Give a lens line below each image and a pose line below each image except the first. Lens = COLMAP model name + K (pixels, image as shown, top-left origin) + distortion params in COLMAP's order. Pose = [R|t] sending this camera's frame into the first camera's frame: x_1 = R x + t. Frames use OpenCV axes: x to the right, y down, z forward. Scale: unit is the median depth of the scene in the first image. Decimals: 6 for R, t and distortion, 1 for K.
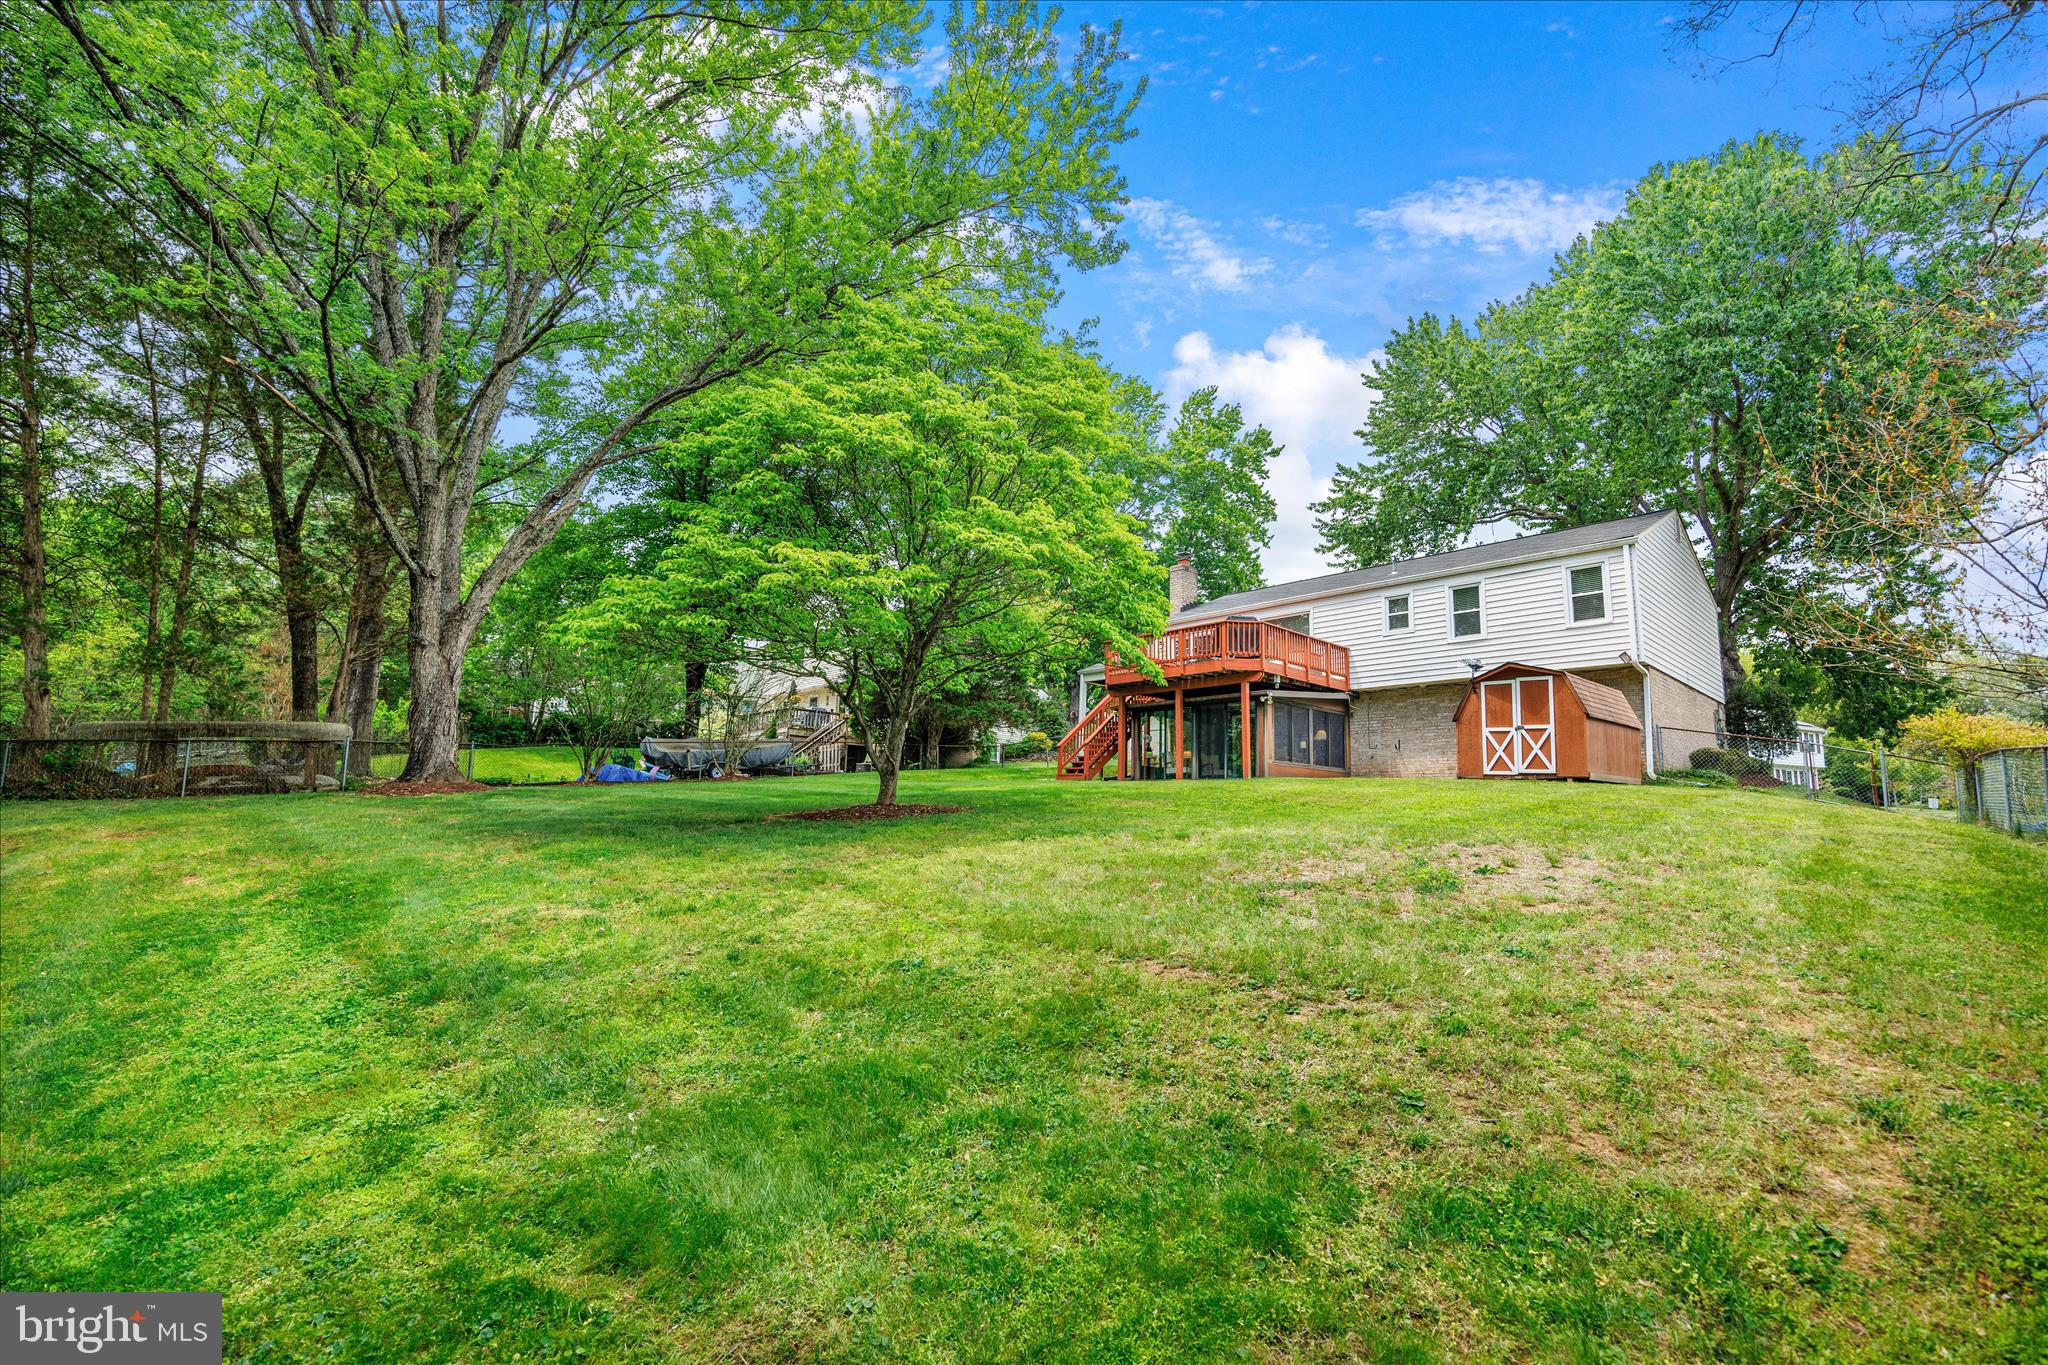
lens RADIAL K [[967.7, 0, 1022.2], [0, 967.7, 683.1], [0, 0, 1]] dist [-0.002683, 0.000152]
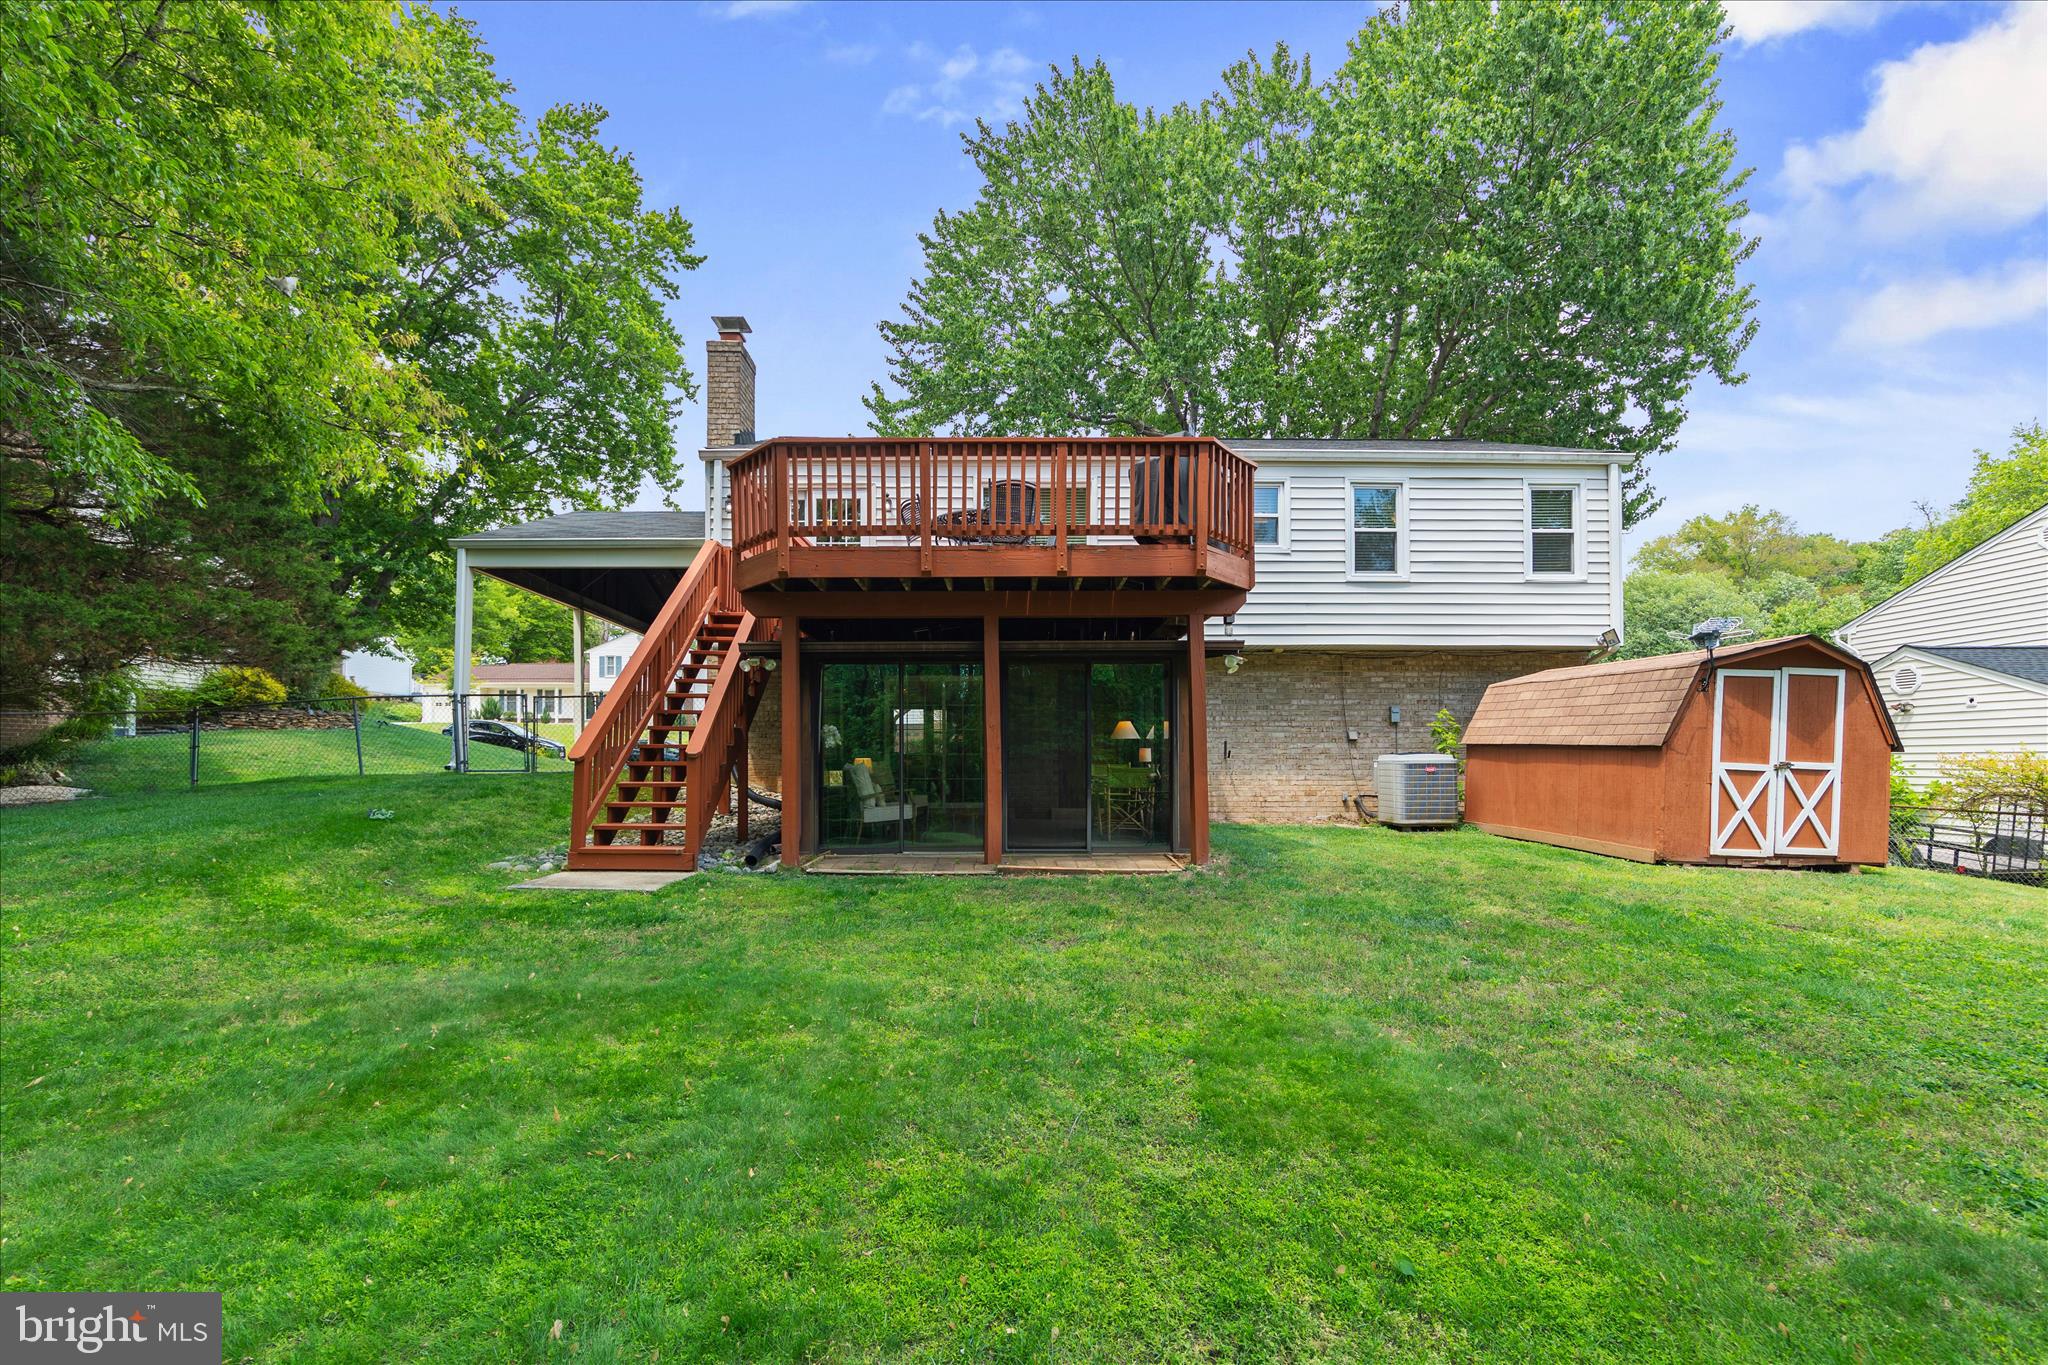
lens RADIAL K [[967.7, 0, 1029.3], [0, 967.7, 679.4], [0, 0, 1]] dist [-0.002683, 0.000152]
pose [[0.686366, 0.047664, 0.725693, -0.103418], [-0.094942, 0.995183, 0.024432, 0.021019], [-0.721032, -0.085668, 0.687585, 0.752739]]
